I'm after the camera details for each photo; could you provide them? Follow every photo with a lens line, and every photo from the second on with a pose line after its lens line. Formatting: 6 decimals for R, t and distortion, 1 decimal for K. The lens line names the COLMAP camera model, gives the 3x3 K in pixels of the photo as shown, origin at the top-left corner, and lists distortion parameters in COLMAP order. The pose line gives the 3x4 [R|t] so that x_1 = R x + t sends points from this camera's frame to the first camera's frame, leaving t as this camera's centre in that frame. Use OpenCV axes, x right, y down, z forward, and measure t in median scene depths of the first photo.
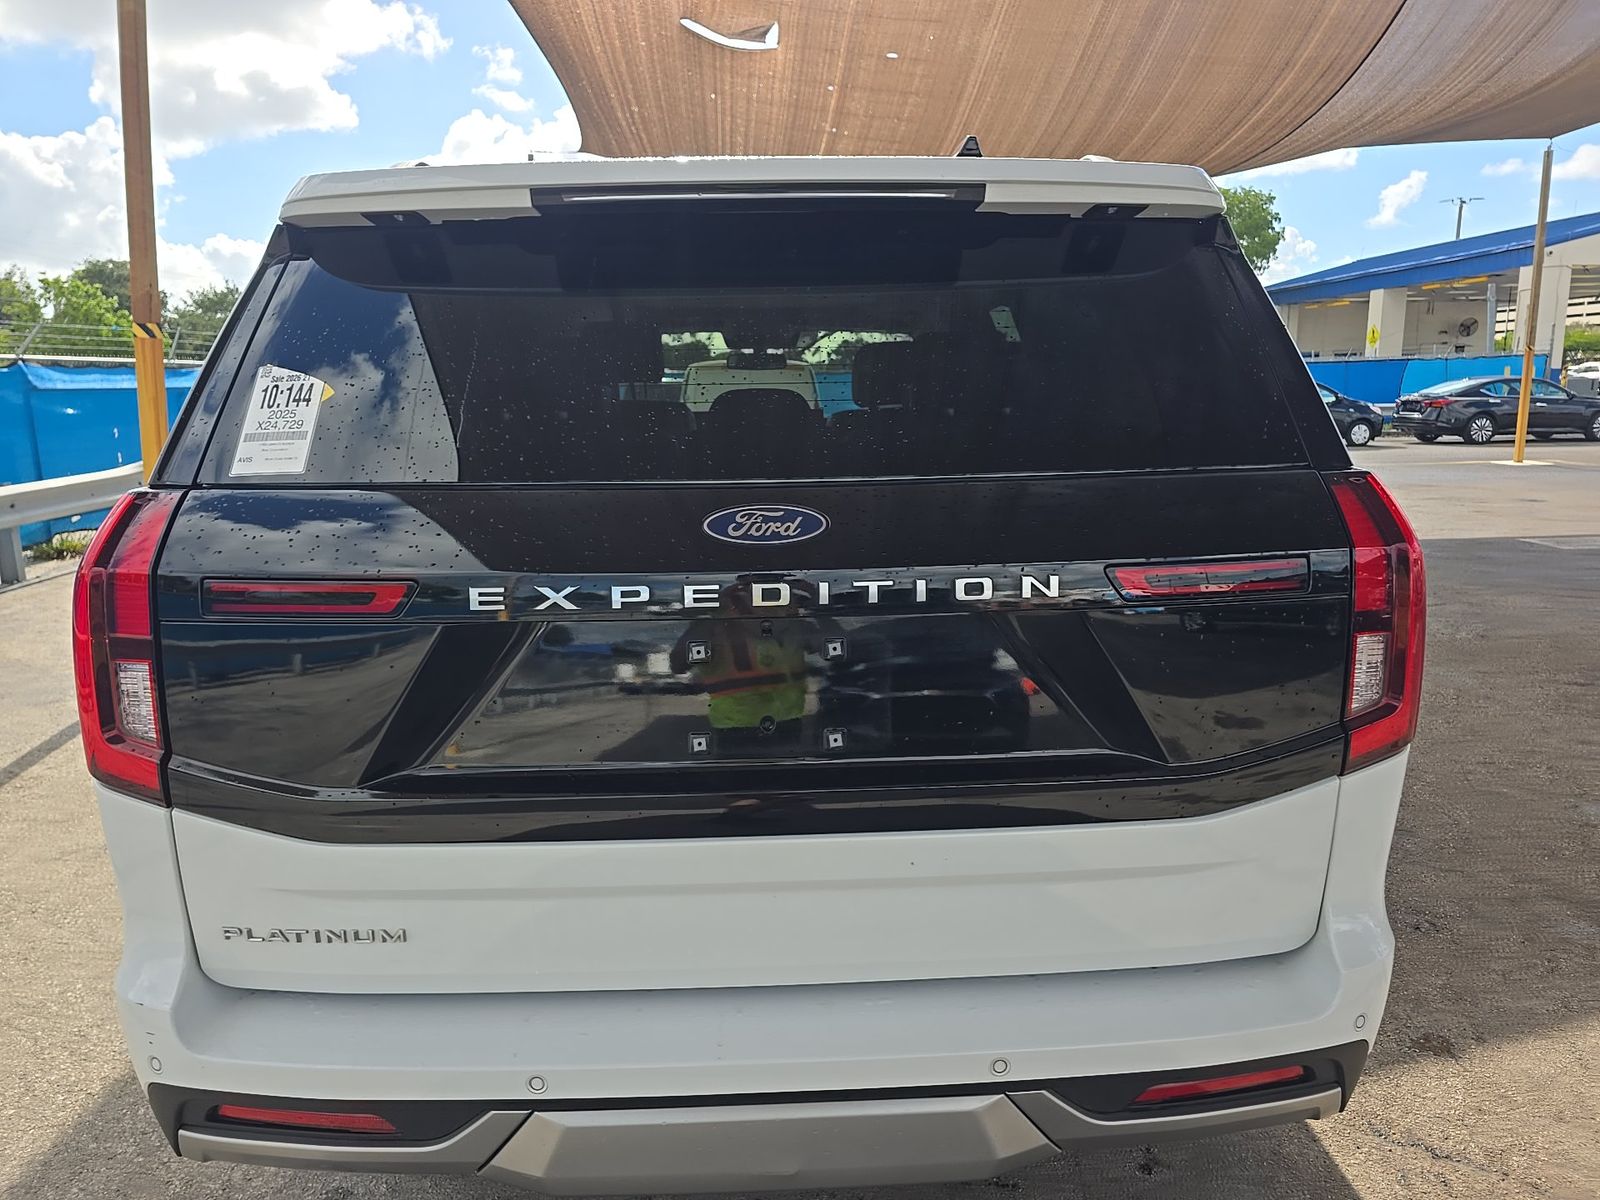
lens RADIAL K [[1069.4, 0, 809.1], [0, 1069.4, 629.5], [0, 0, 1]] dist [0.088174, -0.052951]
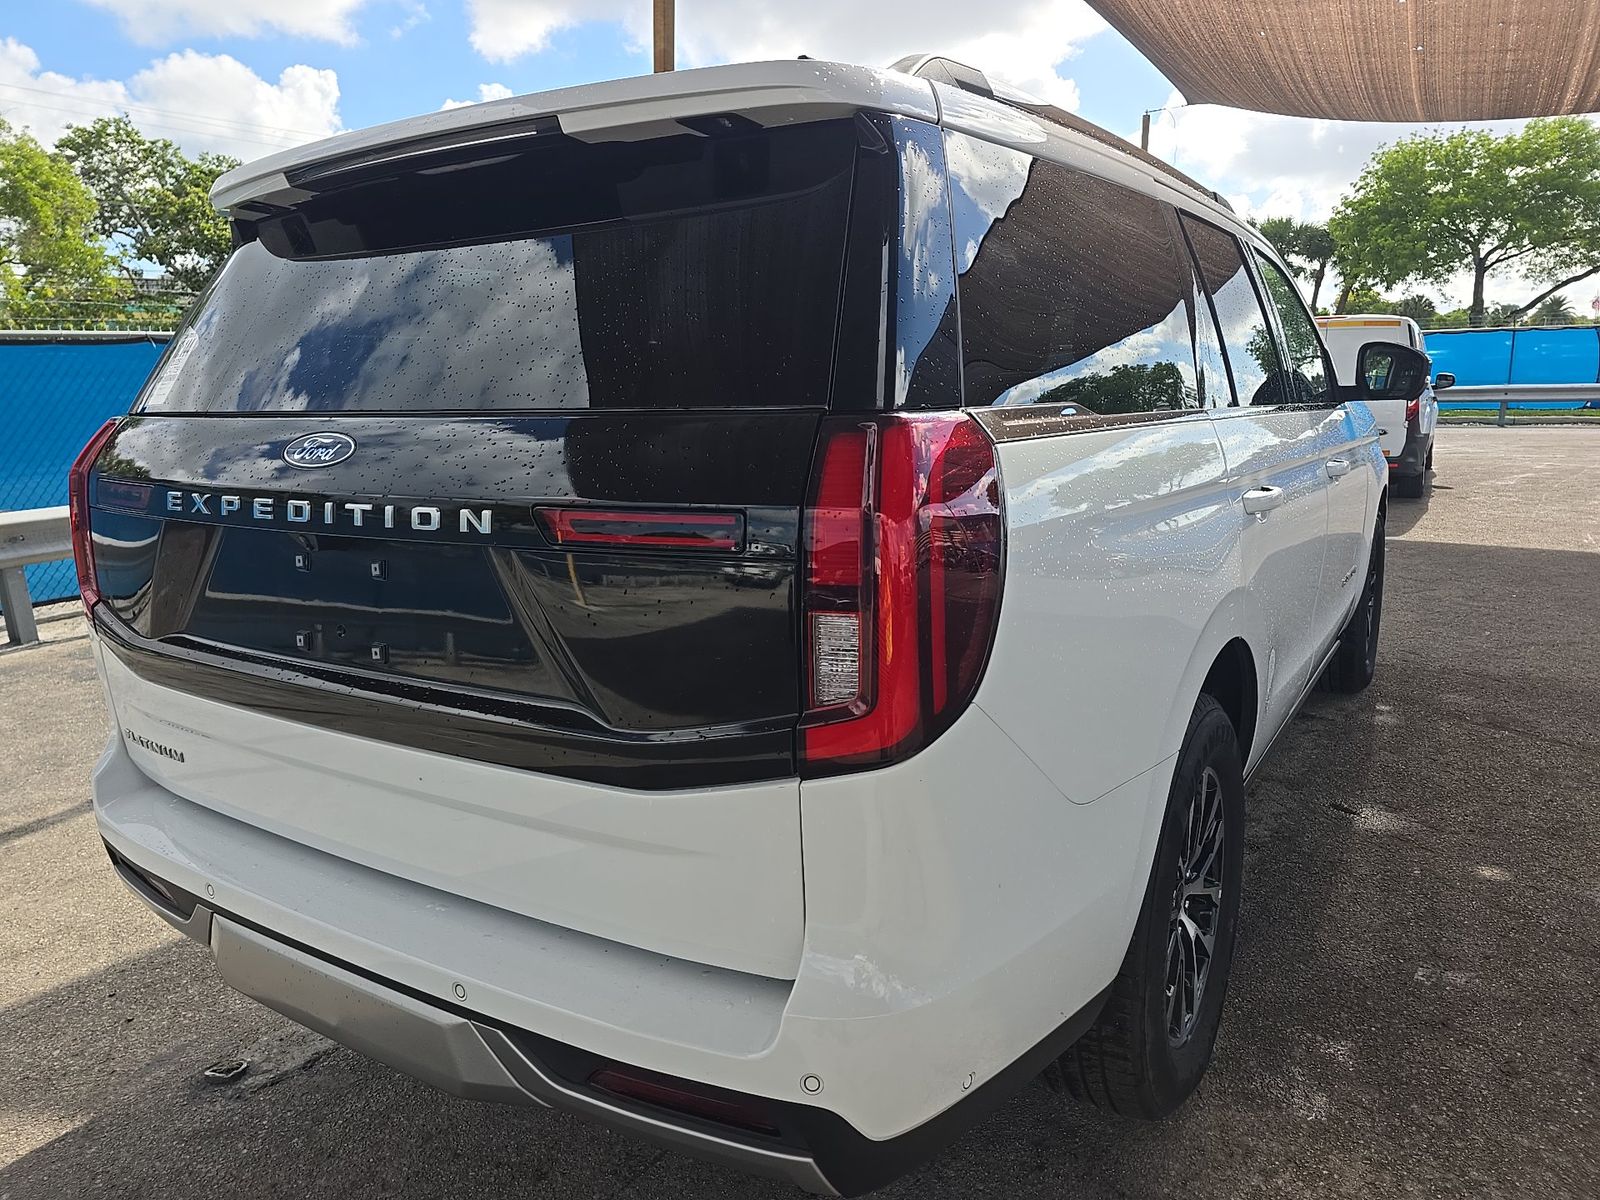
lens RADIAL K [[1082.0, 0, 766.0], [0, 1082.0, 595.6], [0, 0, 1]] dist [0.004633, 0.002093]
pose [[0.832842, 0.106748, -0.543119, 0.897048], [-0.102350, 0.994006, 0.038420, -0.034576], [0.543965, 0.023590, 0.838776, 0.280063]]
